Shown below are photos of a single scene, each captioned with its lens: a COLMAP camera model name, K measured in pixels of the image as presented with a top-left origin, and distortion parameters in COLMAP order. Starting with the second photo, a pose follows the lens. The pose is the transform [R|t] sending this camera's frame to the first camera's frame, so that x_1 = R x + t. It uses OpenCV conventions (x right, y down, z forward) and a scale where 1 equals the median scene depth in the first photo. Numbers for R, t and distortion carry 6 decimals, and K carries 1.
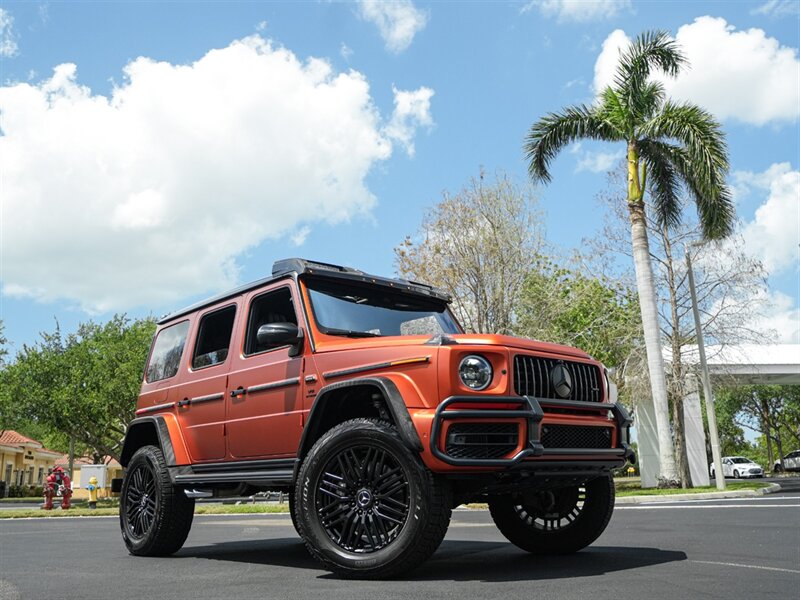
lens RADIAL K [[776.5, 0, 428.0], [0, 776.5, 262.0], [0, 0, 1]] dist [-0.050989, 0.020706]
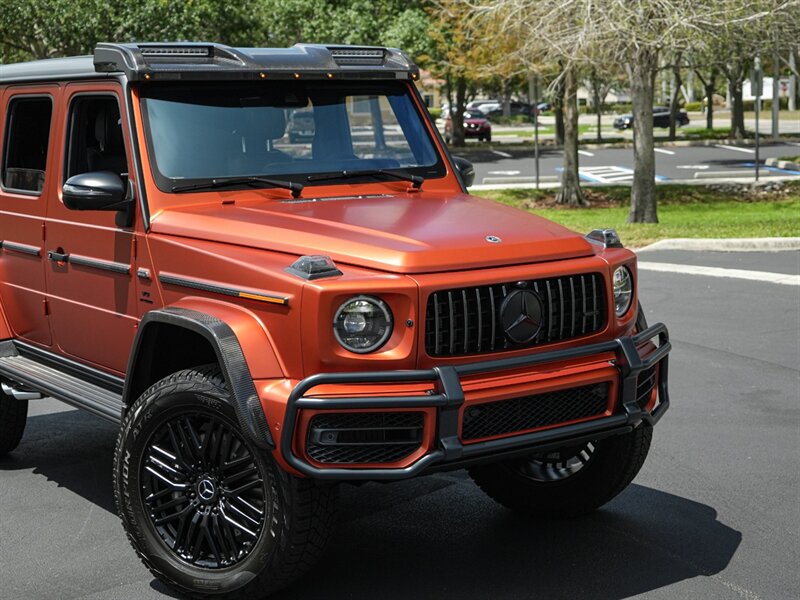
lens RADIAL K [[1382.4, 0, 384.9], [0, 1382.4, 248.7], [0, 0, 1]] dist [0.001632, -0.010968]
pose [[0.989787, 0.021855, -0.140870, 0.216480], [0.032814, 0.926714, 0.374332, -0.305414], [0.138728, -0.375131, 0.916532, 0.004441]]
